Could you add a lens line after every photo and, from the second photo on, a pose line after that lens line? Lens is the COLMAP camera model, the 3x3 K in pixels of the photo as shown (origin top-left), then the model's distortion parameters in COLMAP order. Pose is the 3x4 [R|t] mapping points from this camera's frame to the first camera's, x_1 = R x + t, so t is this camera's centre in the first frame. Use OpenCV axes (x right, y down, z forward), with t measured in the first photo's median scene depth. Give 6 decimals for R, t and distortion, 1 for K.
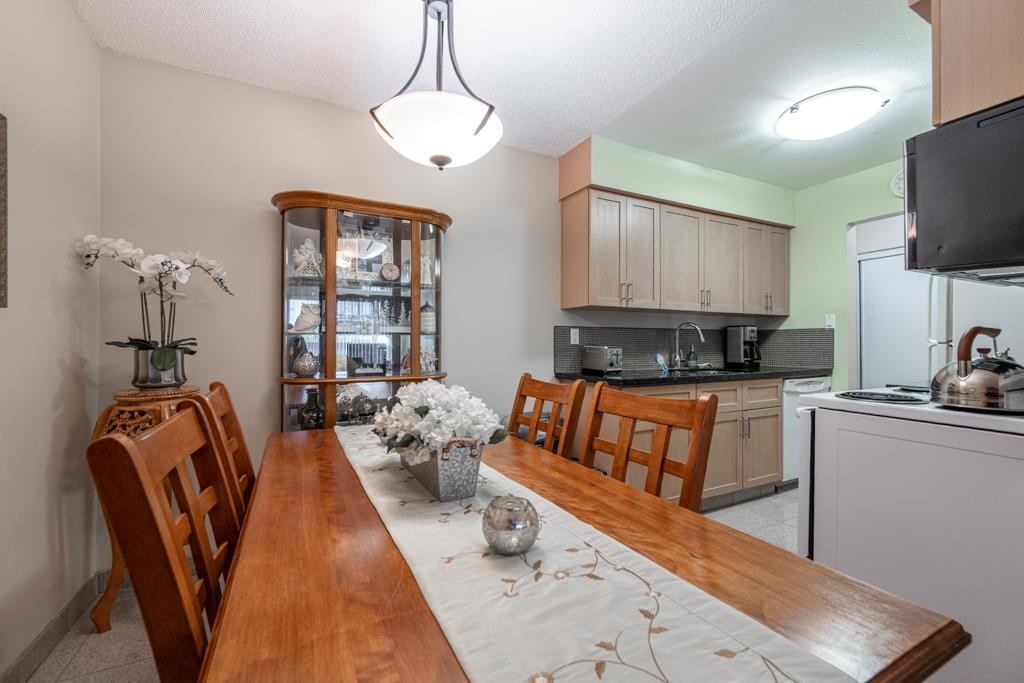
lens RADIAL K [[405.8, 0, 516.9], [0, 405.8, 350.0], [0, 0, 1]] dist [-0.002655, 0.000214]
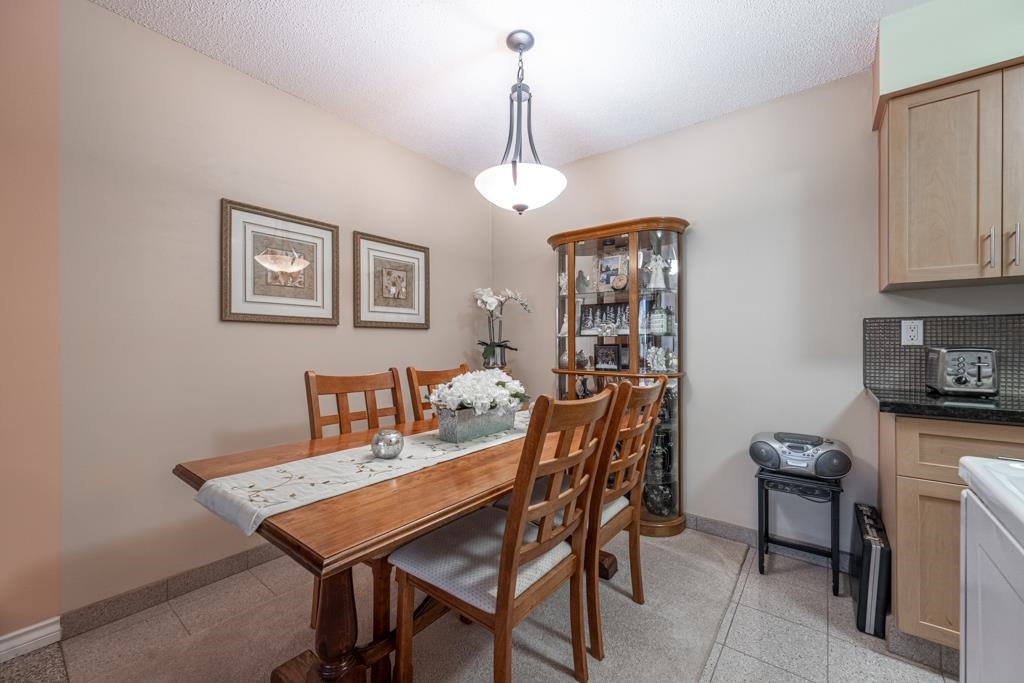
lens RADIAL K [[405.8, 0, 514.0], [0, 405.8, 341.0], [0, 0, 1]] dist [-0.002655, 0.000214]
pose [[0.433766, -0.007294, -0.900996, 0.475096], [-0.016981, 0.999723, -0.016268, -0.000404], [0.900865, 0.022357, 0.433522, 0.185377]]
